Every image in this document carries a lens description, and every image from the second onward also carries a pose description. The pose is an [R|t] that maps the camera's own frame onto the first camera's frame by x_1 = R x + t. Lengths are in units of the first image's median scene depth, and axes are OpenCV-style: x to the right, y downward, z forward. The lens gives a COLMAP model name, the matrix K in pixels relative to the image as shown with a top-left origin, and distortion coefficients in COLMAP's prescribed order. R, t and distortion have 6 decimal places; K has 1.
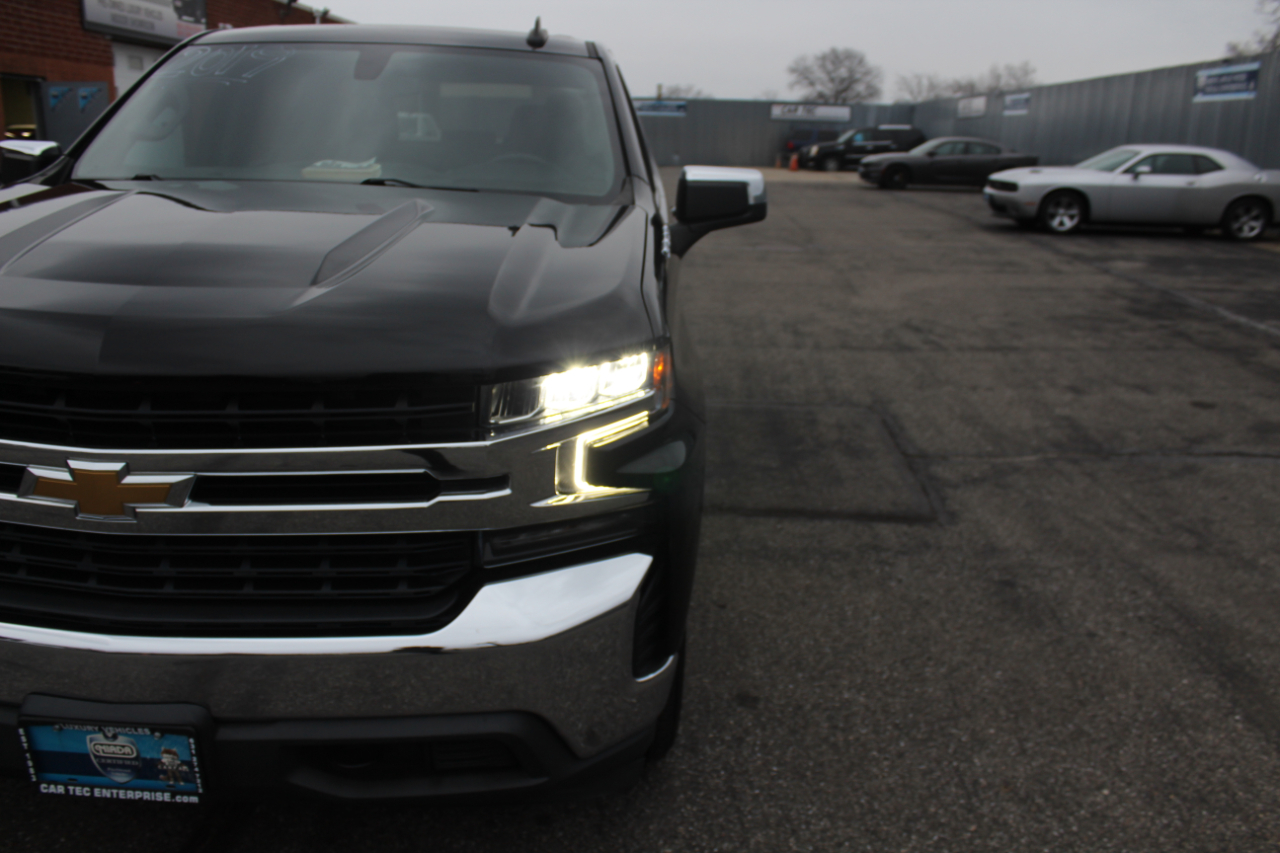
lens RADIAL K [[1063.1, 0, 635.9], [0, 1063.1, 427.1], [0, 0, 1]] dist [-0.162878, 0.146075]
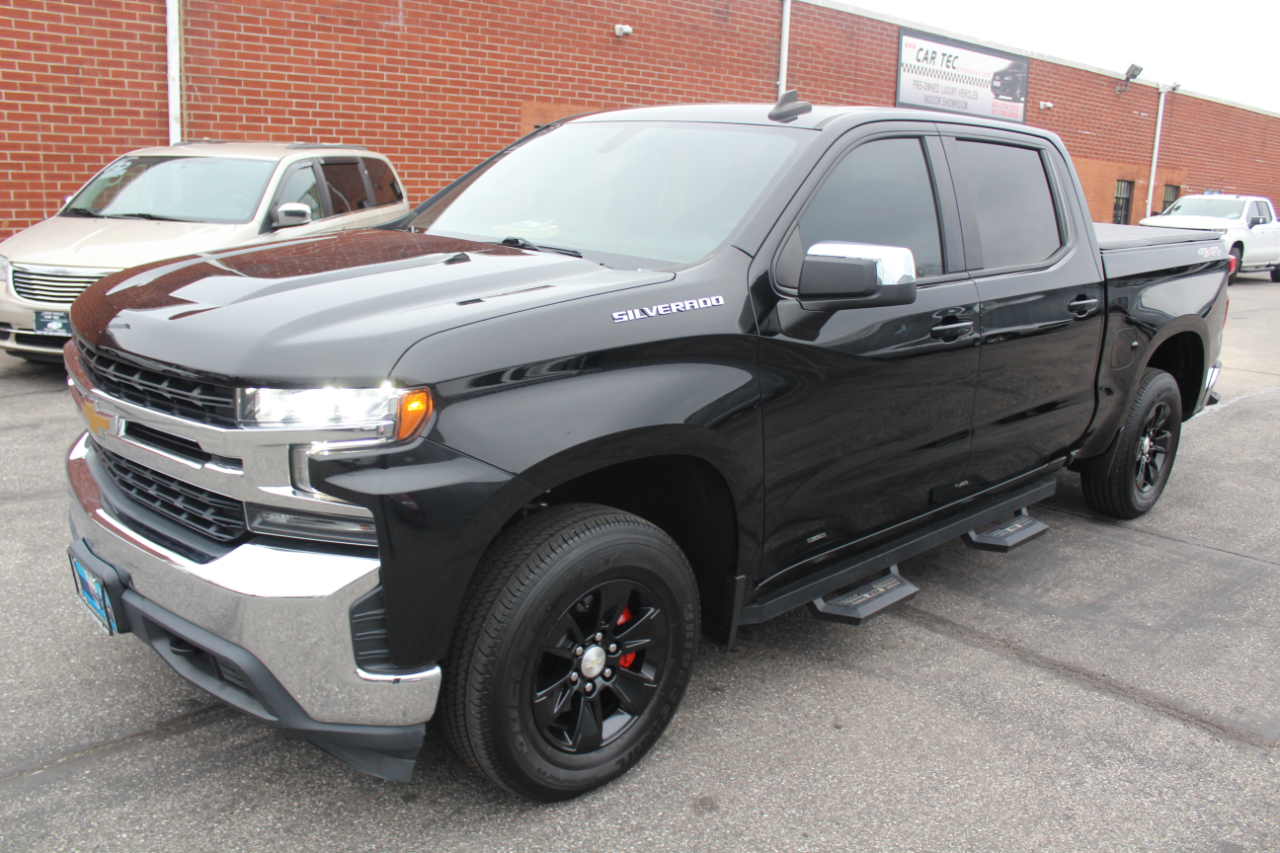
lens RADIAL K [[1052.3, 0, 617.8], [0, 1052.3, 443.9], [0, 0, 1]] dist [-0.162251, 0.141347]
pose [[0.679728, 0.172971, -0.712777, 0.123977], [-0.209335, 0.977125, 0.037492, -0.013898], [0.702957, 0.123725, 0.700388, 0.049550]]
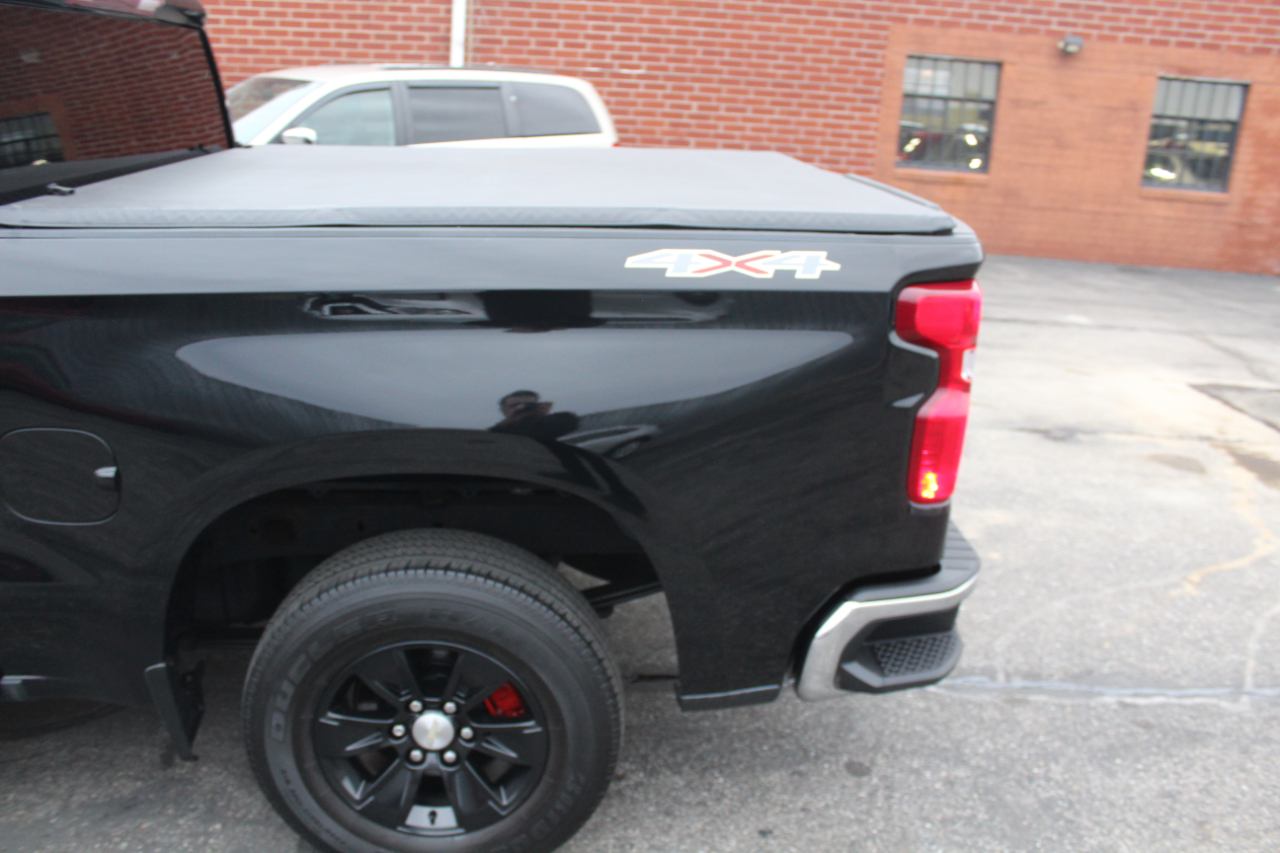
lens RADIAL K [[1057.8, 0, 640.0], [0, 1057.8, 426.5], [0, 0, 1]] dist [-0.167067, 0.147304]
pose [[0.075654, 0.273154, -0.958991, 0.125846], [-0.312833, 0.919692, 0.237281, -0.114235], [0.946790, 0.282053, 0.155030, 0.397461]]
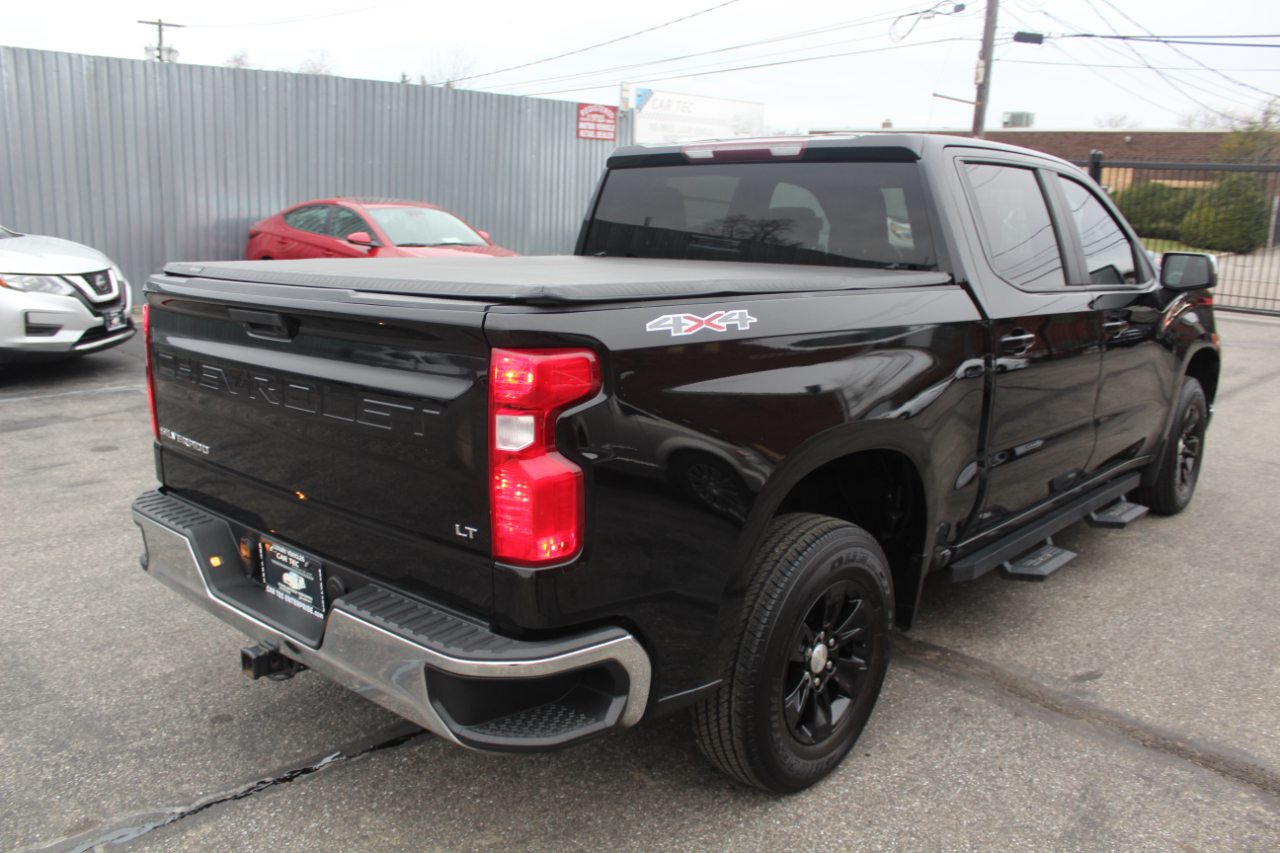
lens RADIAL K [[1064.3, 0, 630.9], [0, 1064.3, 430.7], [0, 0, 1]] dist [-0.165526, 0.144770]
pose [[-0.748984, -0.186238, 0.635876, -0.201614], [0.140122, 0.893459, 0.426727, -0.163632], [-0.647603, 0.408712, -0.643090, 0.529717]]
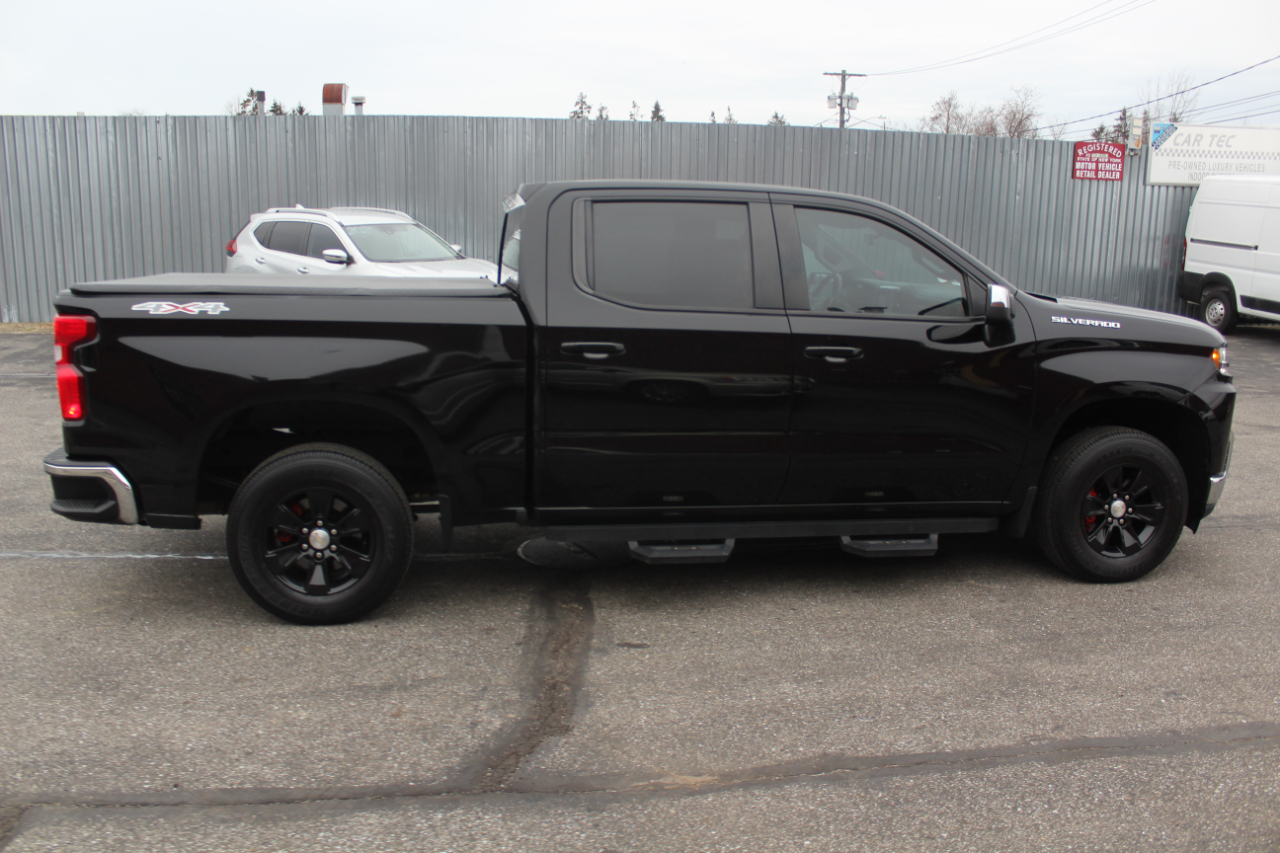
lens RADIAL K [[1077.7, 0, 634.8], [0, 1077.7, 423.2], [0, 0, 1]] dist [-0.173579, 0.161181]
pose [[-0.184743, -0.210860, 0.959900, -0.397740], [0.250929, 0.934220, 0.253513, -0.122559], [-0.950213, 0.287701, -0.119679, 0.348400]]
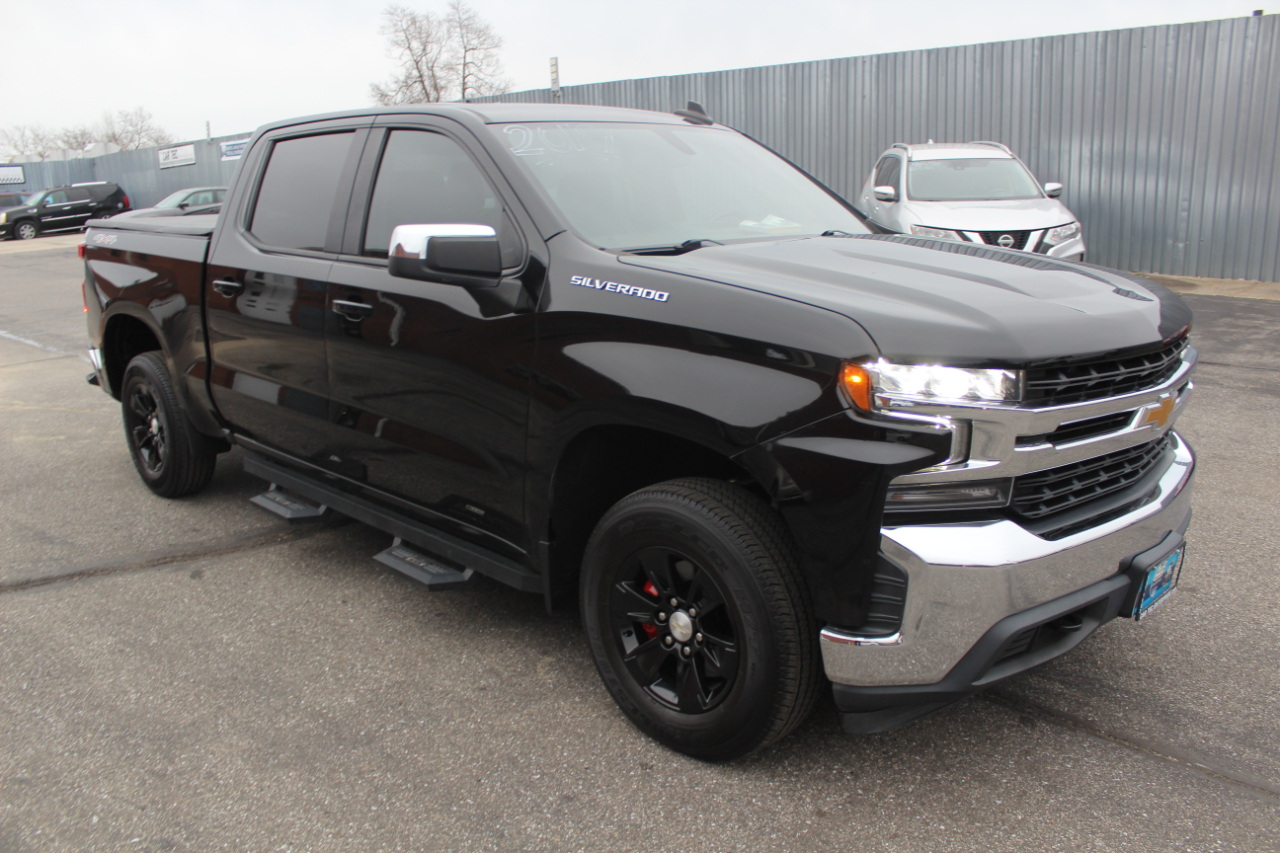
lens RADIAL K [[1077.7, 0, 634.8], [0, 1077.7, 423.2], [0, 0, 1]] dist [-0.173579, 0.161181]
pose [[0.695207, -0.211799, 0.686898, -0.244854], [0.241917, 0.968800, 0.053878, -0.023344], [-0.676878, 0.128716, 0.724754, 0.037715]]
